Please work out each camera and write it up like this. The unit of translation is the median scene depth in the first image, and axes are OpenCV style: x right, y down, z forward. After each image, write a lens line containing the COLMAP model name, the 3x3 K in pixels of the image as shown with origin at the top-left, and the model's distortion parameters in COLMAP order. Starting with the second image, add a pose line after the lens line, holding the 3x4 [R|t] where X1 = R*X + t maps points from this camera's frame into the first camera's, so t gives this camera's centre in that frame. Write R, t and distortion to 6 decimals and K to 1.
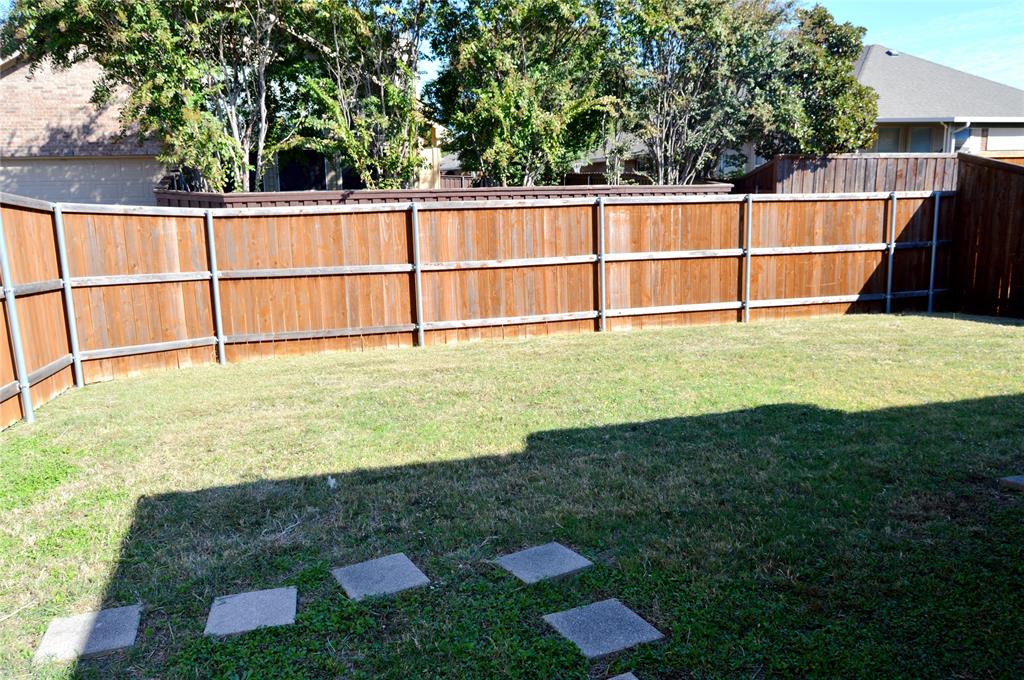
lens RADIAL K [[802.0, 0, 515.1], [0, 802.0, 338.0], [0, 0, 1]] dist [-0.023778, 0.015211]
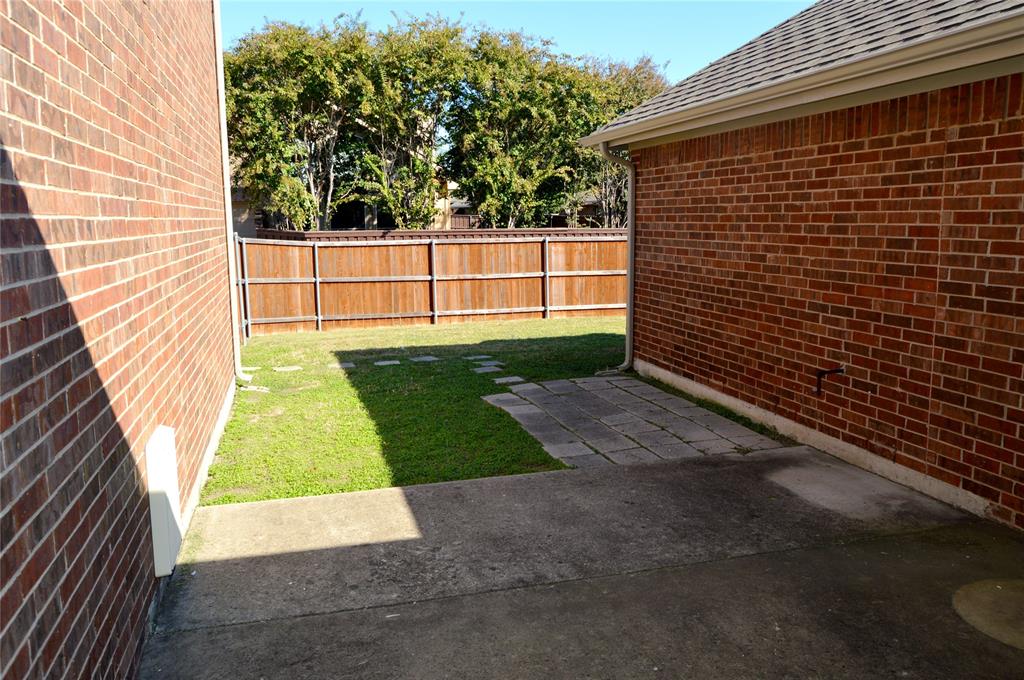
lens RADIAL K [[802.0, 0, 510.2], [0, 802.0, 341.6], [0, 0, 1]] dist [-0.023778, 0.015211]
pose [[0.999740, 0.012260, -0.019219, 0.054901], [-0.012984, 0.999195, -0.037967, 0.082618], [0.018738, 0.038207, 0.999094, -0.517188]]
